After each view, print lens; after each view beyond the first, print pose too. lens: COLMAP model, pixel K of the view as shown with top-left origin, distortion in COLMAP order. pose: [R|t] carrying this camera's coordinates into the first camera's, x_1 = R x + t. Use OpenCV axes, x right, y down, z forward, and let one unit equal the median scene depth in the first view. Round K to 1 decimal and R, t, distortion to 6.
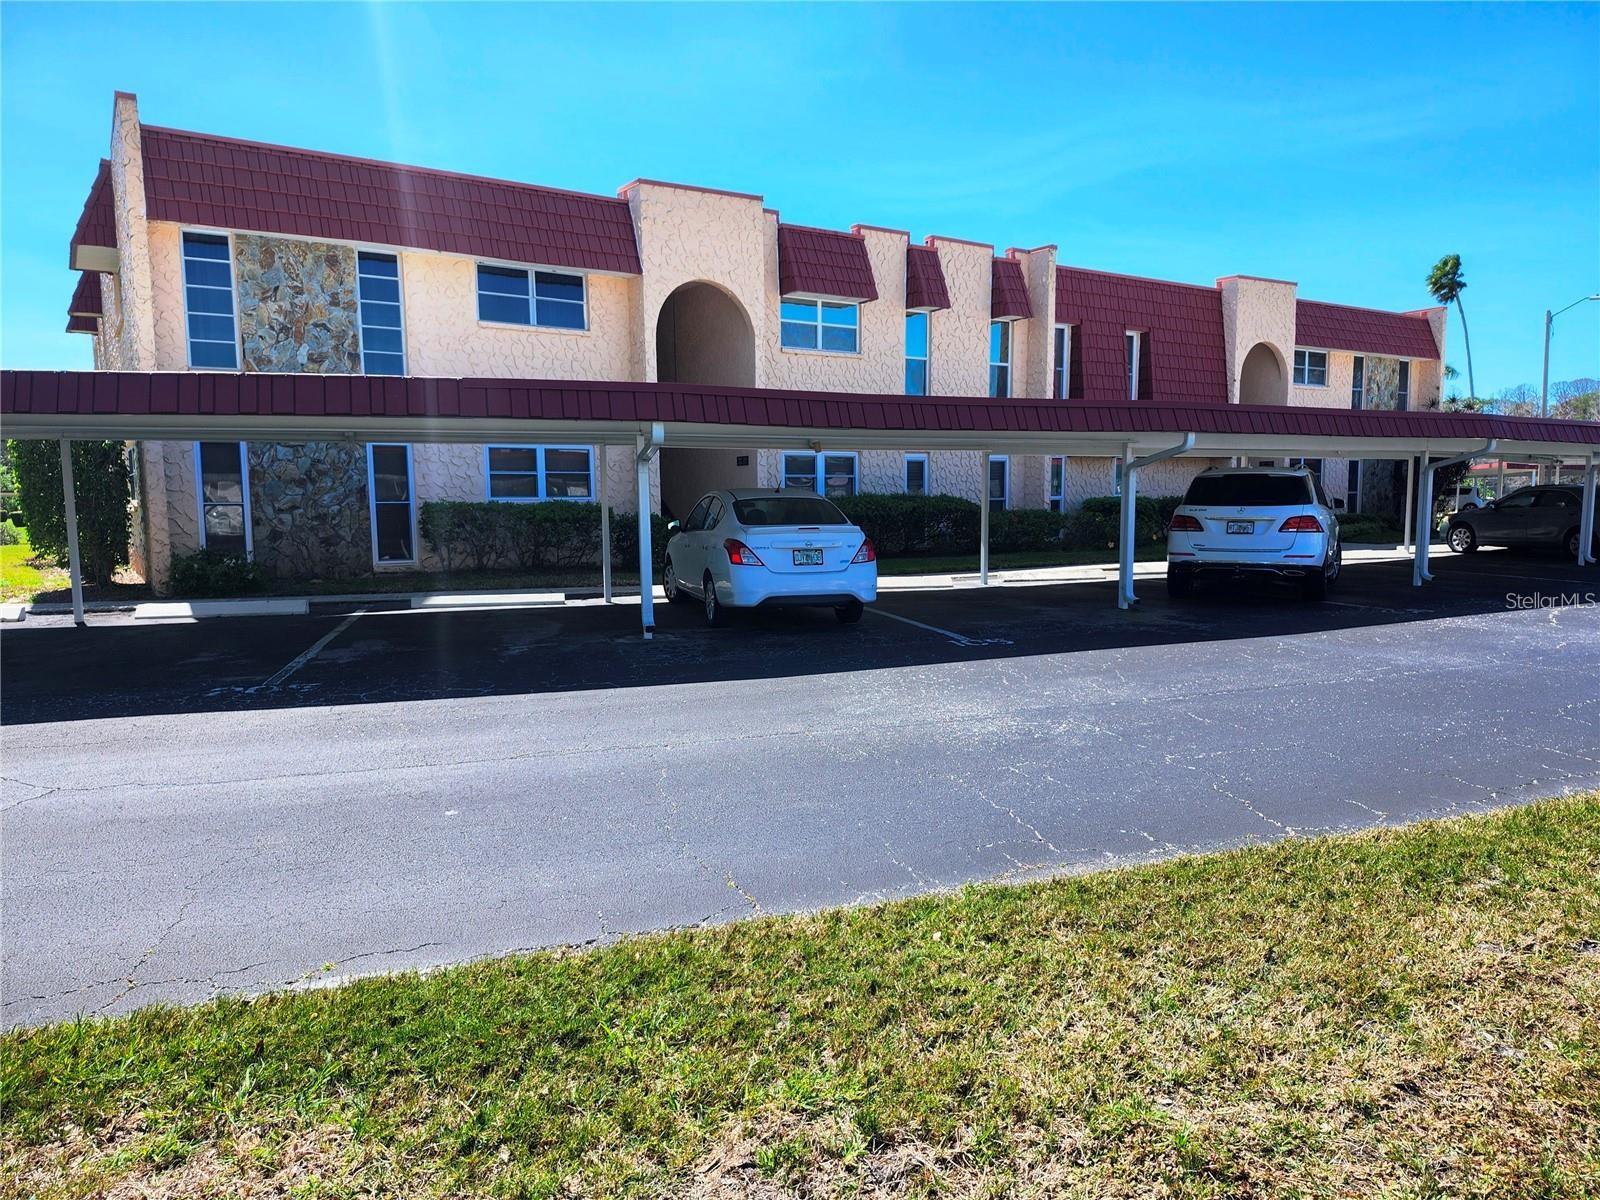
lens RADIAL K [[1071.9, 0, 800.7], [0, 1071.9, 623.8], [0, 0, 1]] dist [-0.012405, -0.005751]
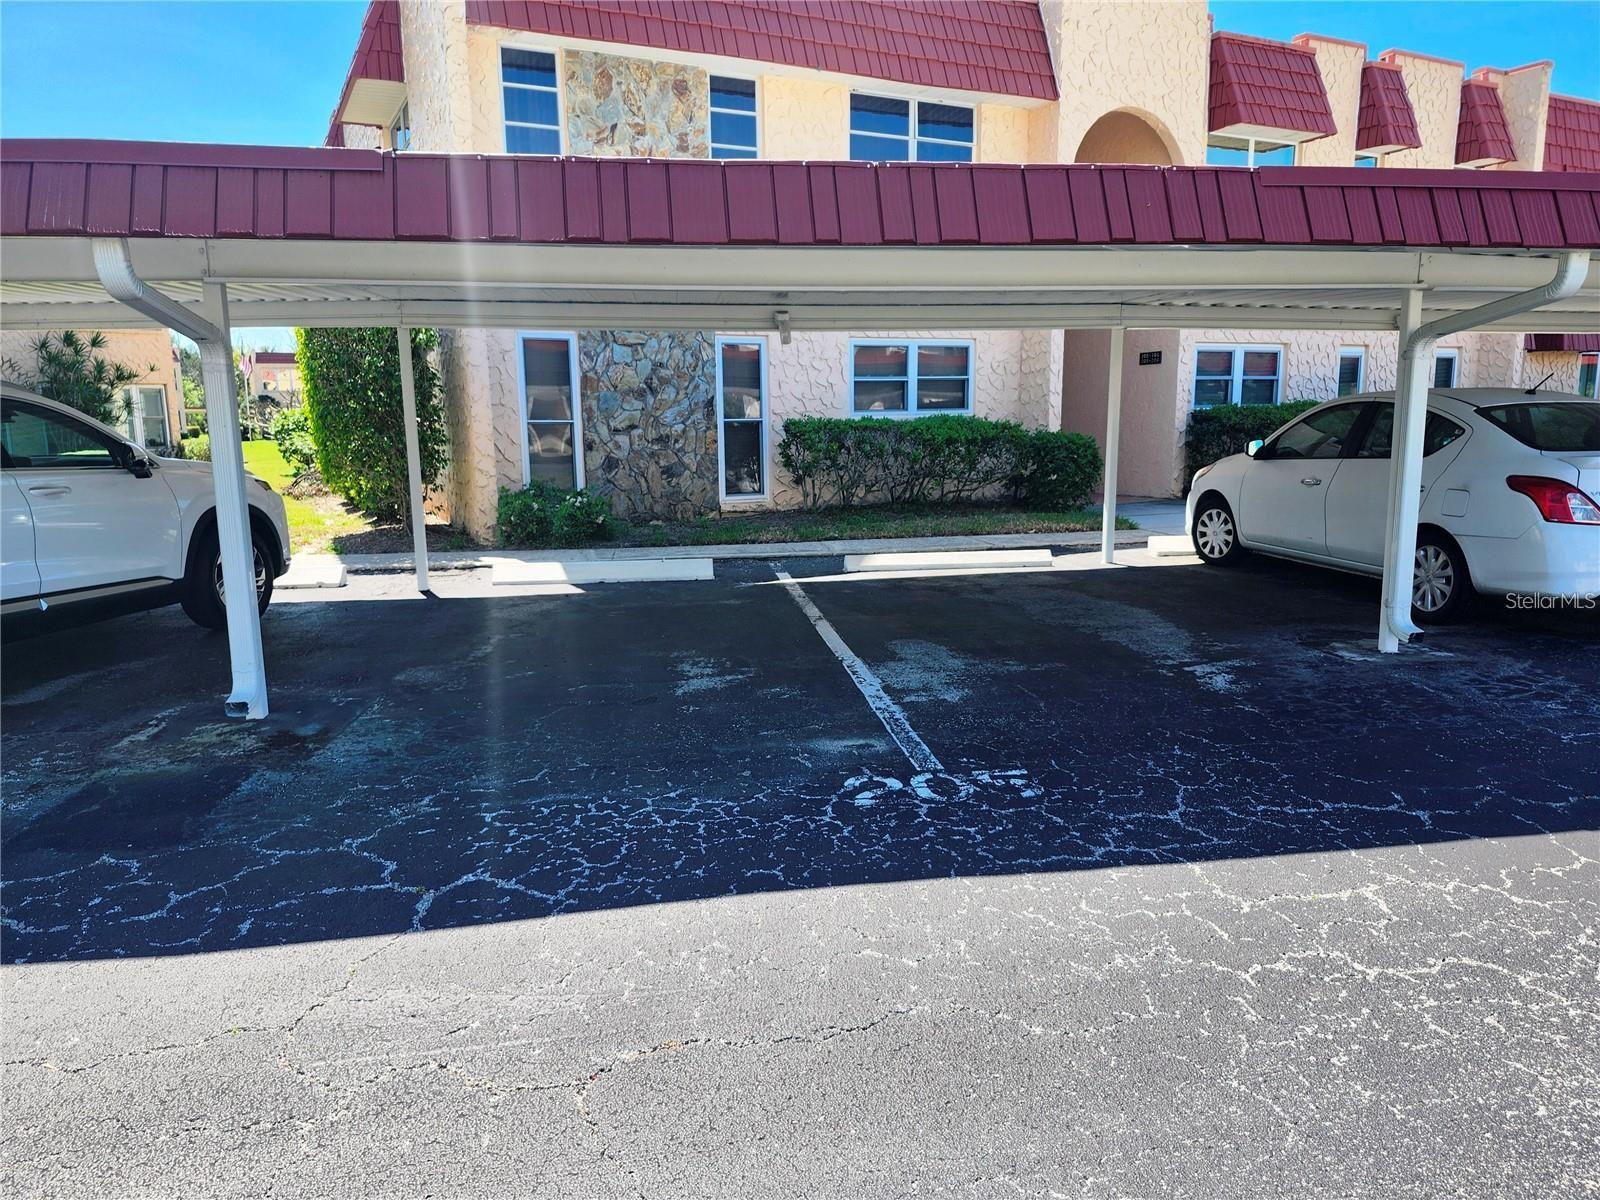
lens RADIAL K [[1103.5, 0, 787.9], [0, 1103.5, 604.5], [0, 0, 1]] dist [0.111552, -0.174197]
pose [[0.988471, 0.016312, -0.150529, -0.237993], [-0.008615, 0.998628, 0.051647, -0.023280], [0.151165, -0.049754, 0.987256, 0.222601]]
